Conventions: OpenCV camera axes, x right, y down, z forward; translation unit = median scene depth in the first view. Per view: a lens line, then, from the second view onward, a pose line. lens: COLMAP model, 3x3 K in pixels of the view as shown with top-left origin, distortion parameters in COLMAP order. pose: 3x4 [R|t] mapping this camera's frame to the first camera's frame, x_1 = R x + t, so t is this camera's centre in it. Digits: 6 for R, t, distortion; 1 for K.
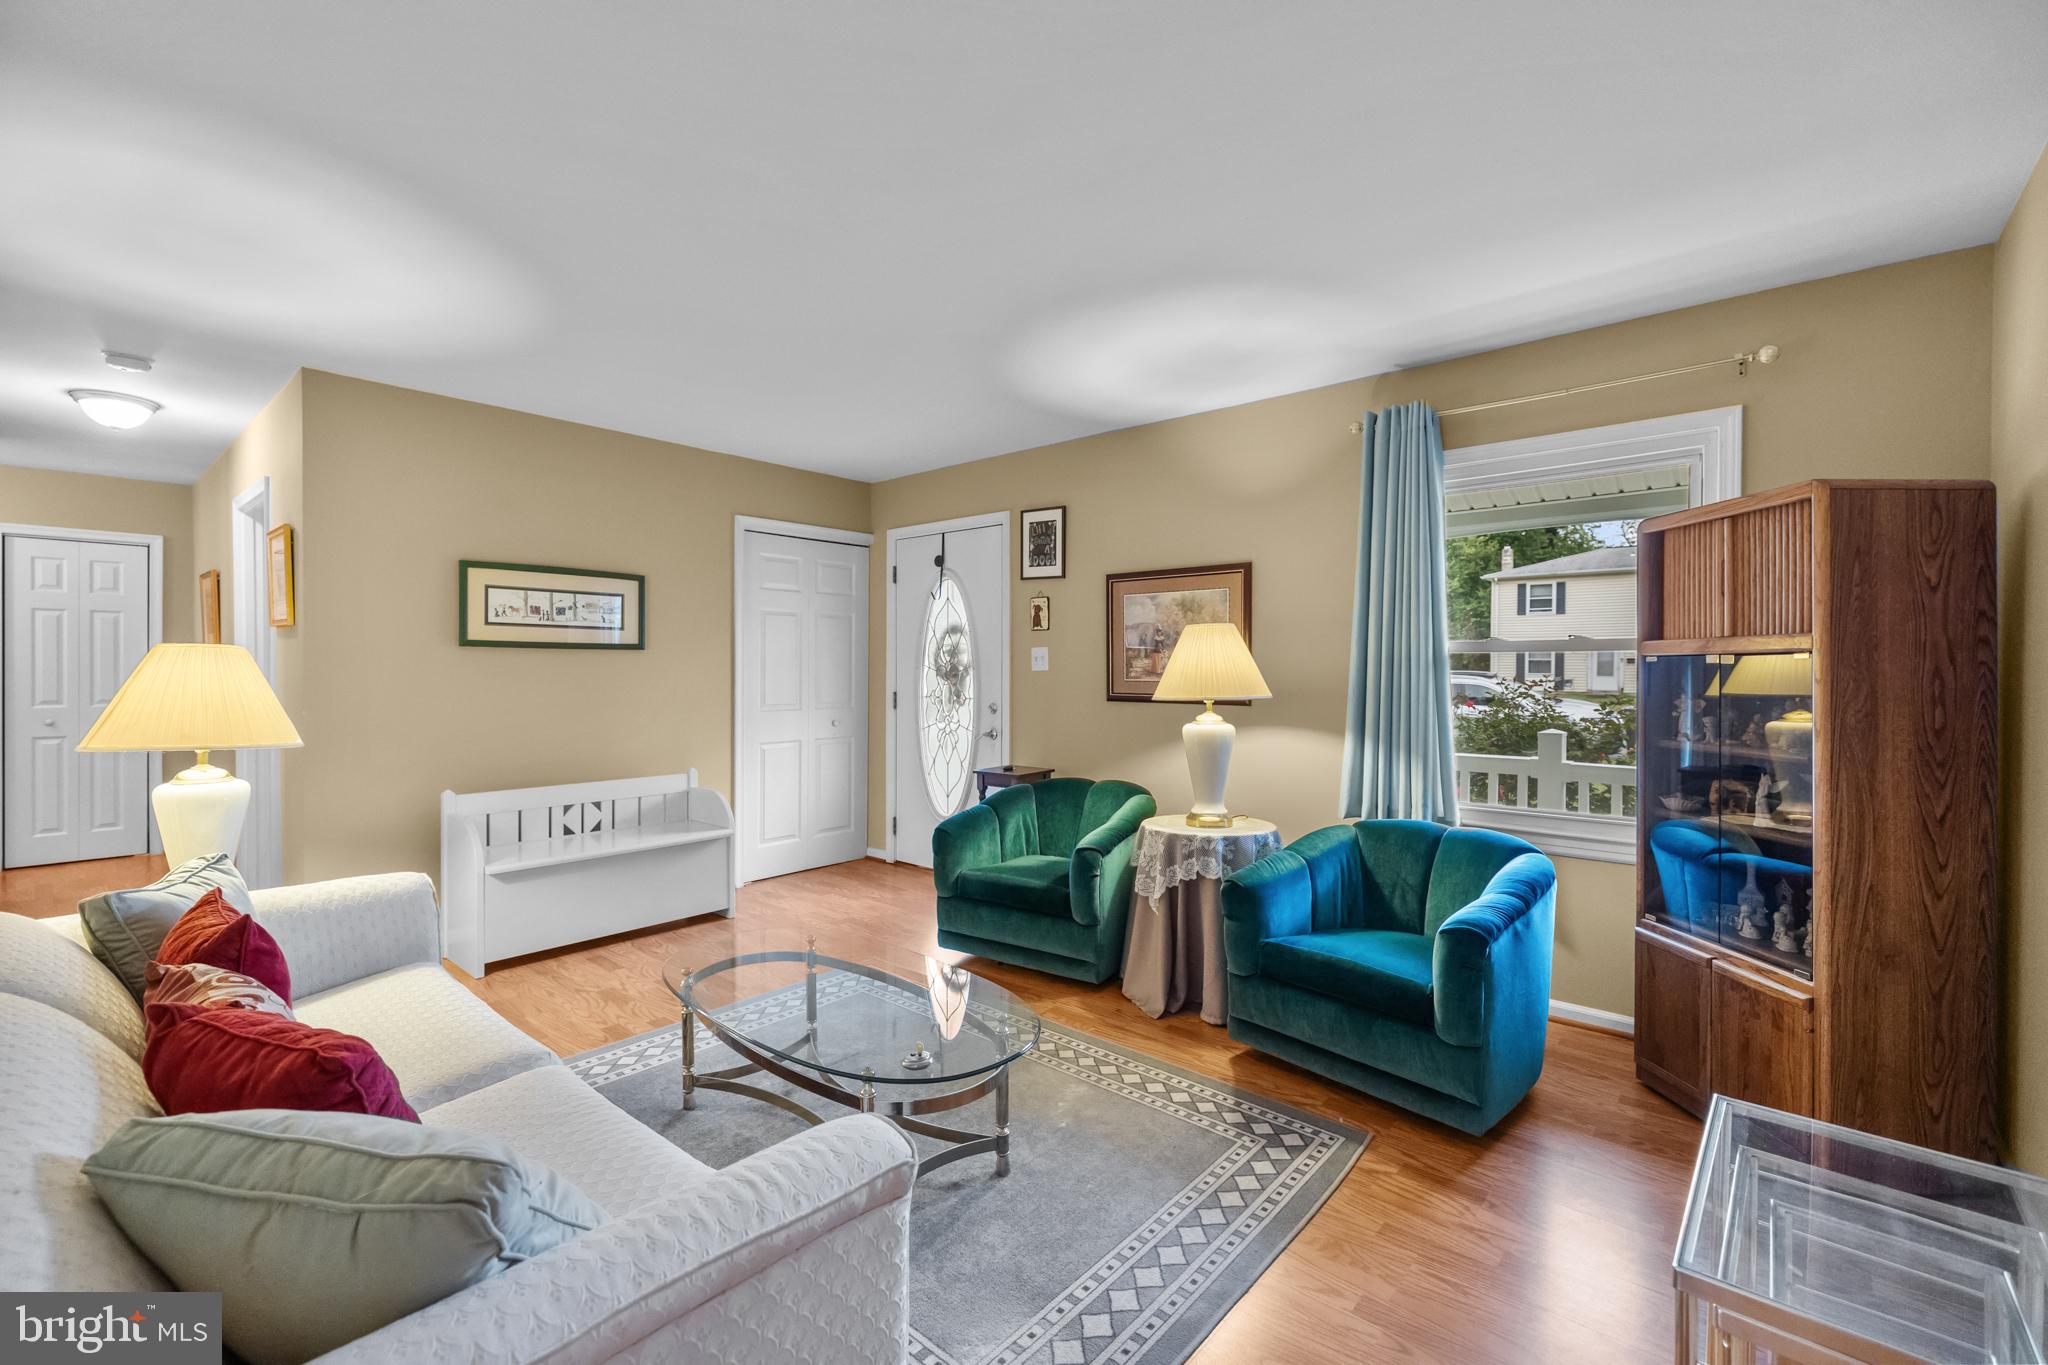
lens RADIAL K [[875.2, 0, 1020.8], [0, 875.2, 674.0], [0, 0, 1]] dist [0.005223, -0.001091]
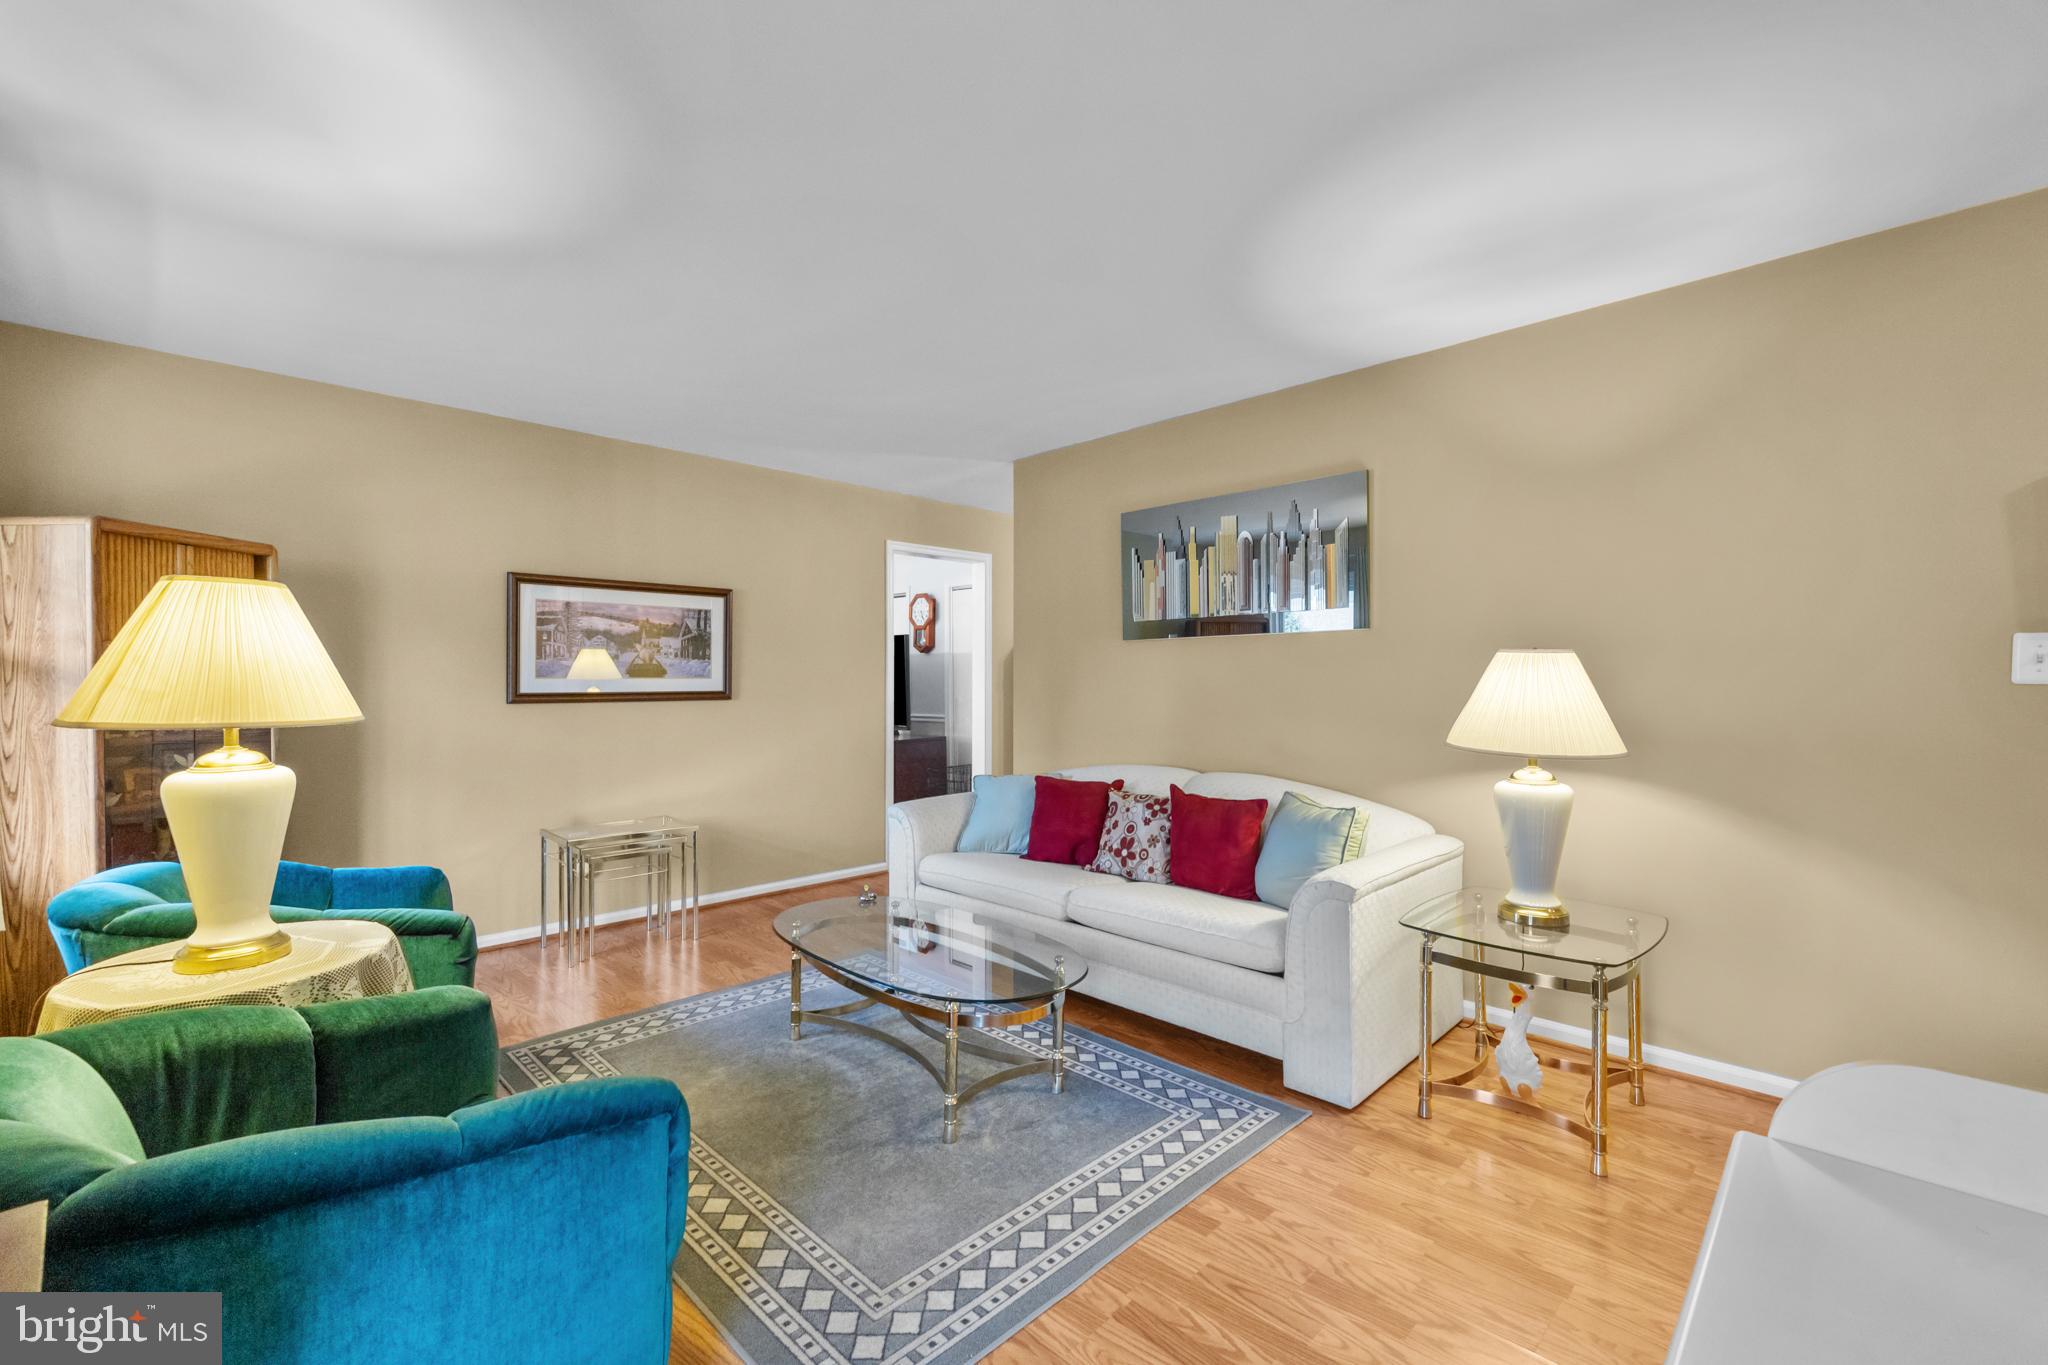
lens RADIAL K [[875.2, 0, 991.7], [0, 875.2, 694.1], [0, 0, 1]] dist [0.005223, -0.001091]
pose [[-0.997726, -0.007459, 0.066979, -0.217683], [-0.006069, 0.999763, 0.020931, -0.003292], [-0.067119, 0.020477, -0.997535, 1.212678]]
